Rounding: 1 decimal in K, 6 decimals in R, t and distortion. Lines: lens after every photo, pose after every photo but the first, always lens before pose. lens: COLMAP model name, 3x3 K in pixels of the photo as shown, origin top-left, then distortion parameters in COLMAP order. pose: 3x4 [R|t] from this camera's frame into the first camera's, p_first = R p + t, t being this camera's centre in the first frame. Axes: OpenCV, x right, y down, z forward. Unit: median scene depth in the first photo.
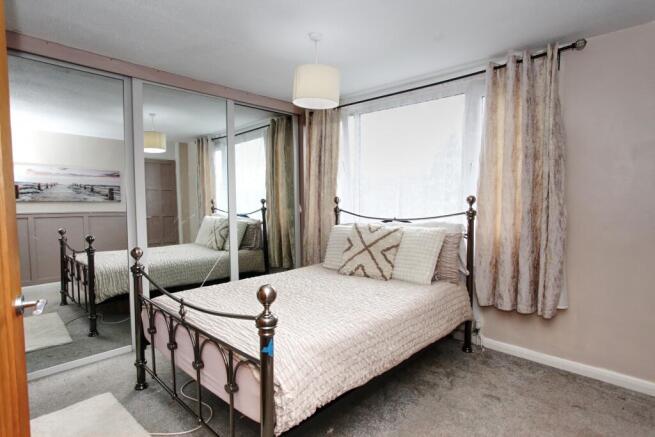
lens RADIAL K [[360.7, 0, 327.5], [0, 360.7, 218.5], [0, 0, 1]] dist [-0.002519, -0.000870]
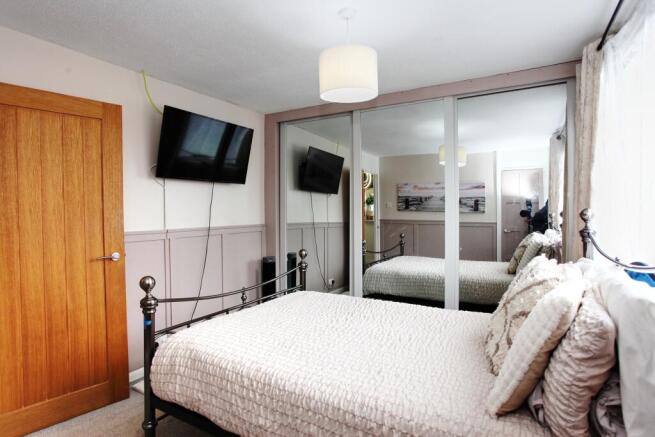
lens RADIAL K [[360.7, 0, 327.5], [0, 360.7, 218.5], [0, 0, 1]] dist [-0.002519, -0.000870]
pose [[0.220102, 0.035925, -0.974815, 0.534560], [-0.061523, 0.997843, 0.022883, -0.042569], [0.973535, 0.054937, 0.221837, 0.562439]]
